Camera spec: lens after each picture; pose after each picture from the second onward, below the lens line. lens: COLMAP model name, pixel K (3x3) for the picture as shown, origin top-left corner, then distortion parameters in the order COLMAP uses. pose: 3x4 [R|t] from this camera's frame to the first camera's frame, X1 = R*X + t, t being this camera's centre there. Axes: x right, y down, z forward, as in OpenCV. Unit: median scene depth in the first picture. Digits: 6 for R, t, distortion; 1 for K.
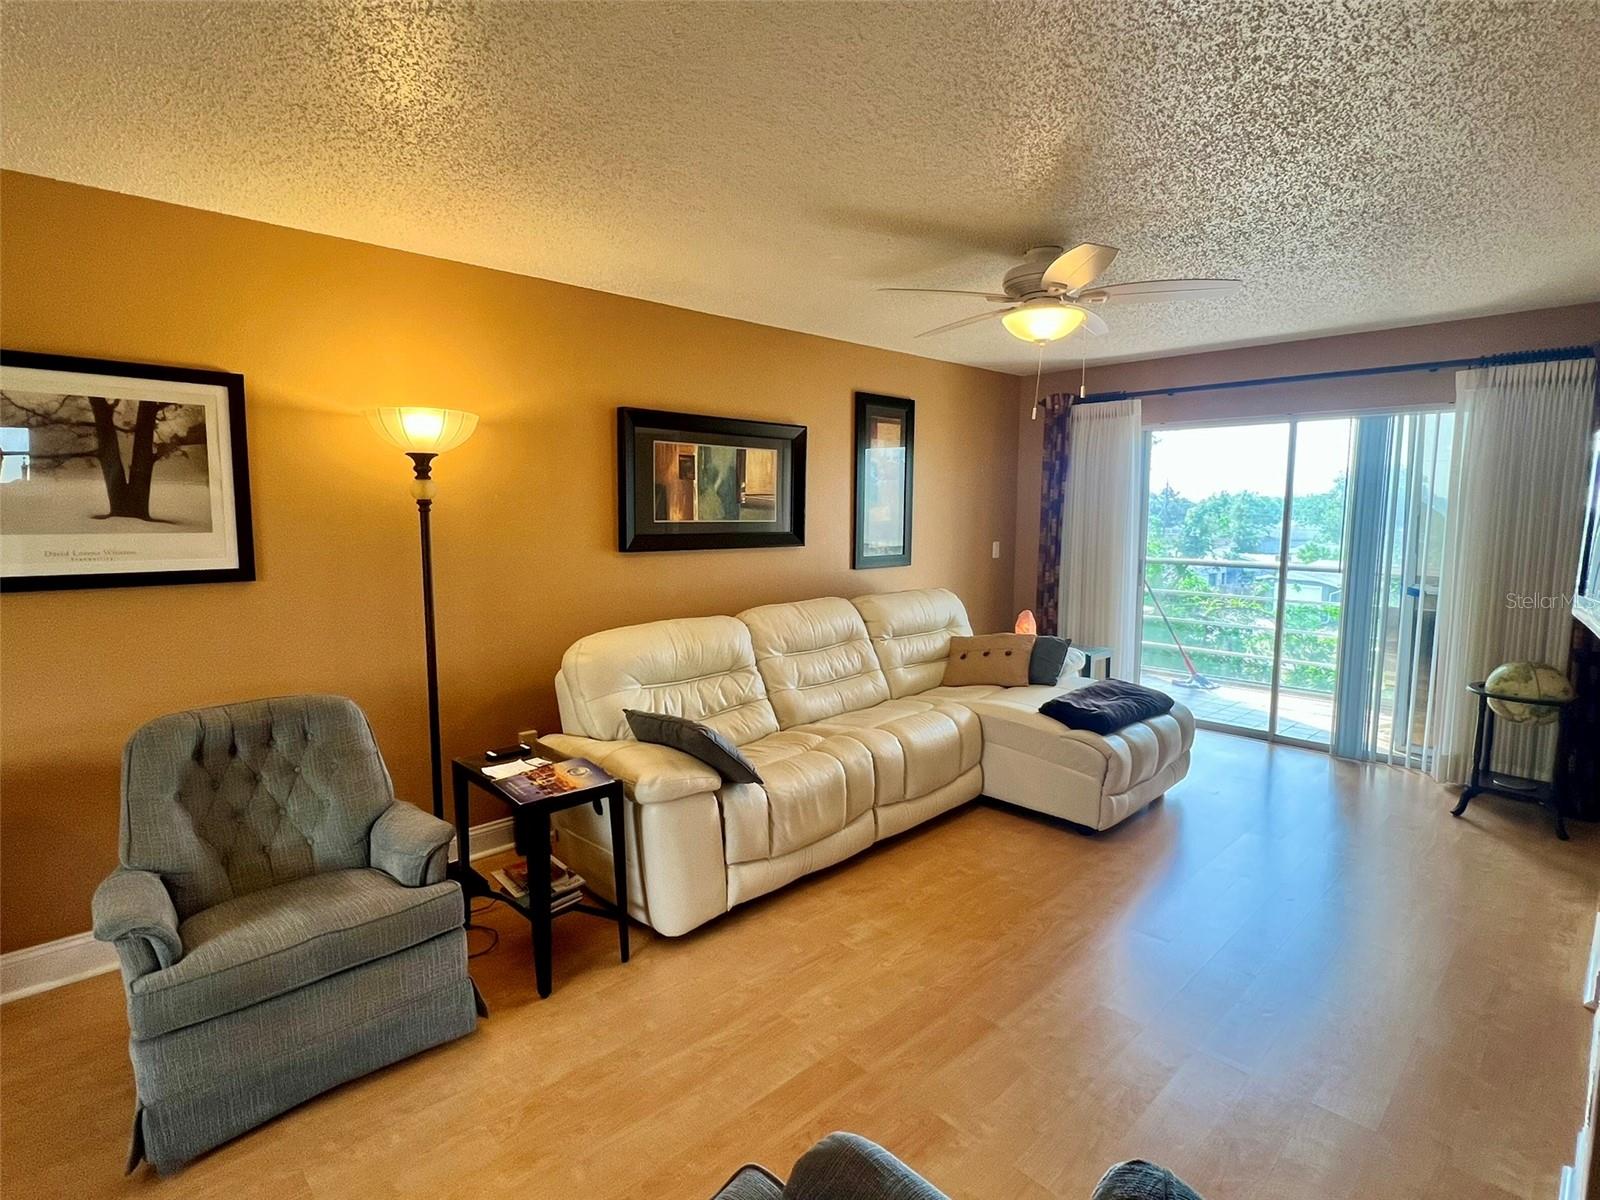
lens RADIAL K [[811.8, 0, 792.3], [0, 811.8, 603.7], [0, 0, 1]] dist [-0.003076, -0.000828]
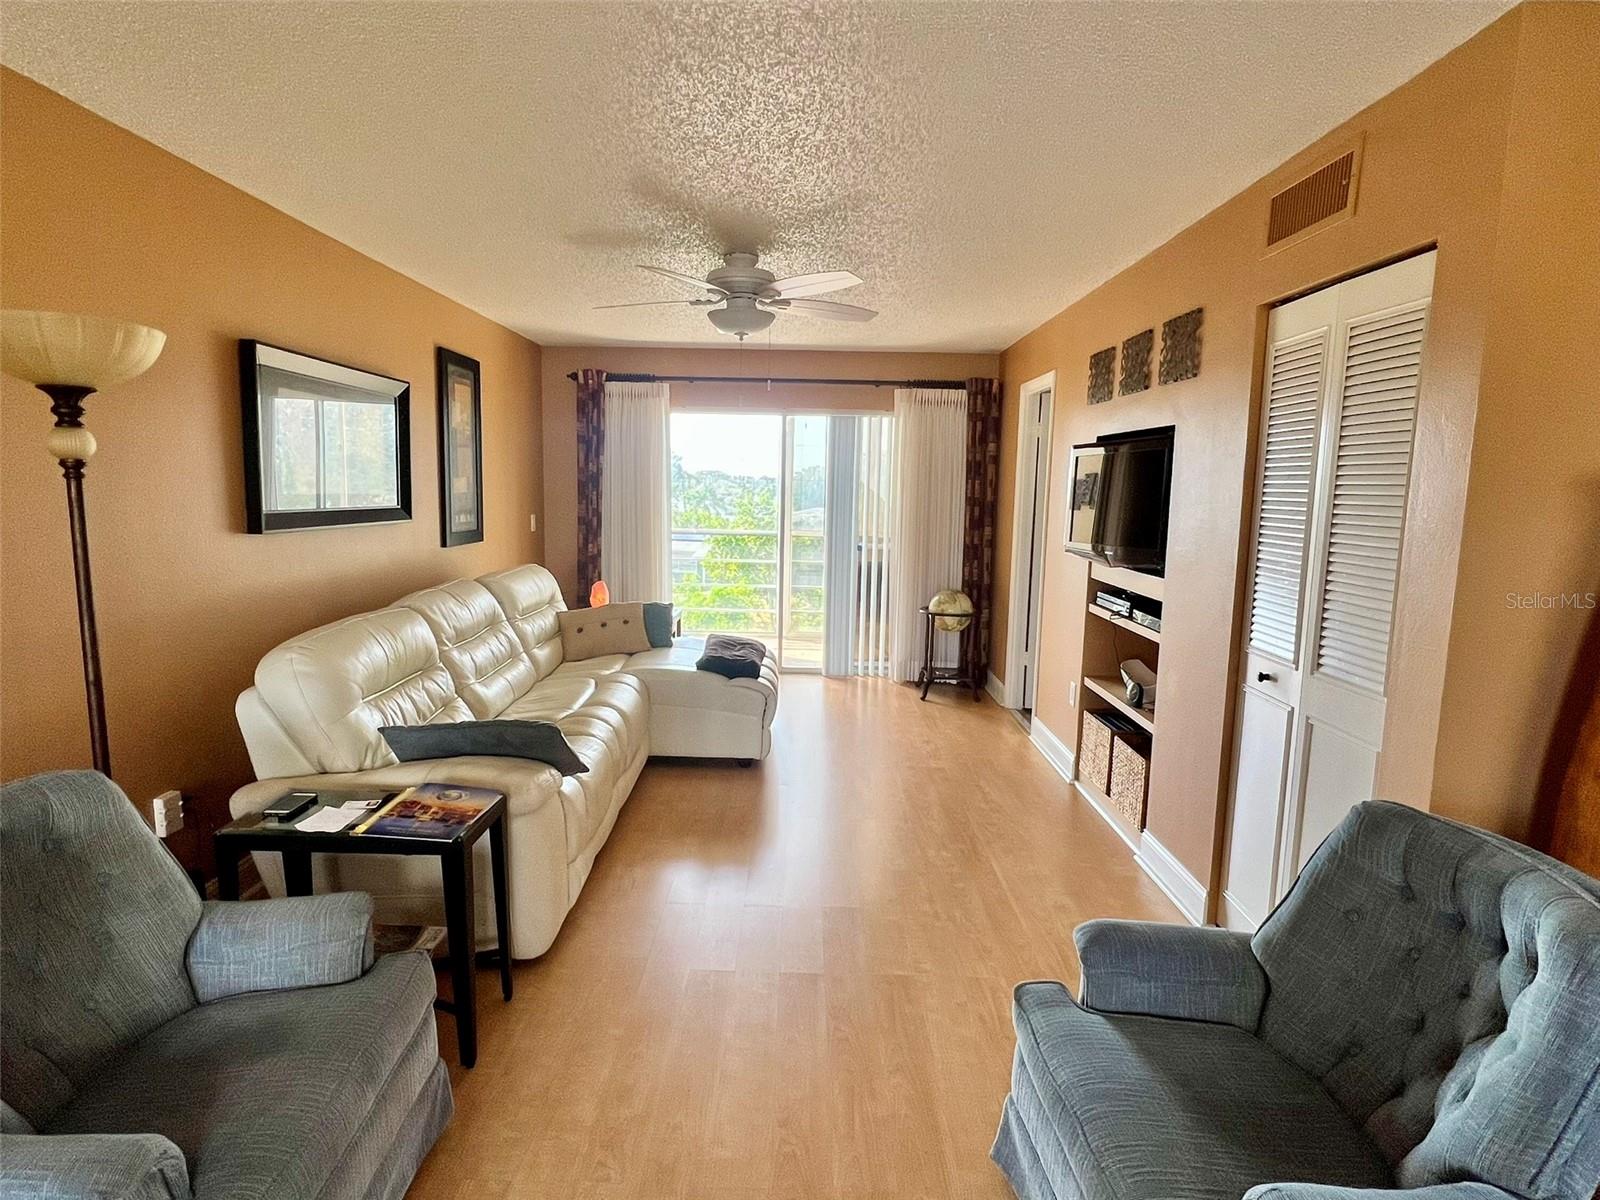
lens RADIAL K [[853.0, 0, 800.0], [0, 853.0, 600.0], [0, 0, 1]] dist [-0.001579, -0.000079]
pose [[0.702318, -0.082885, 0.707022, -0.360314], [0.065304, 0.996512, 0.051953, -0.009229], [-0.708862, 0.009684, 0.705281, 0.074462]]
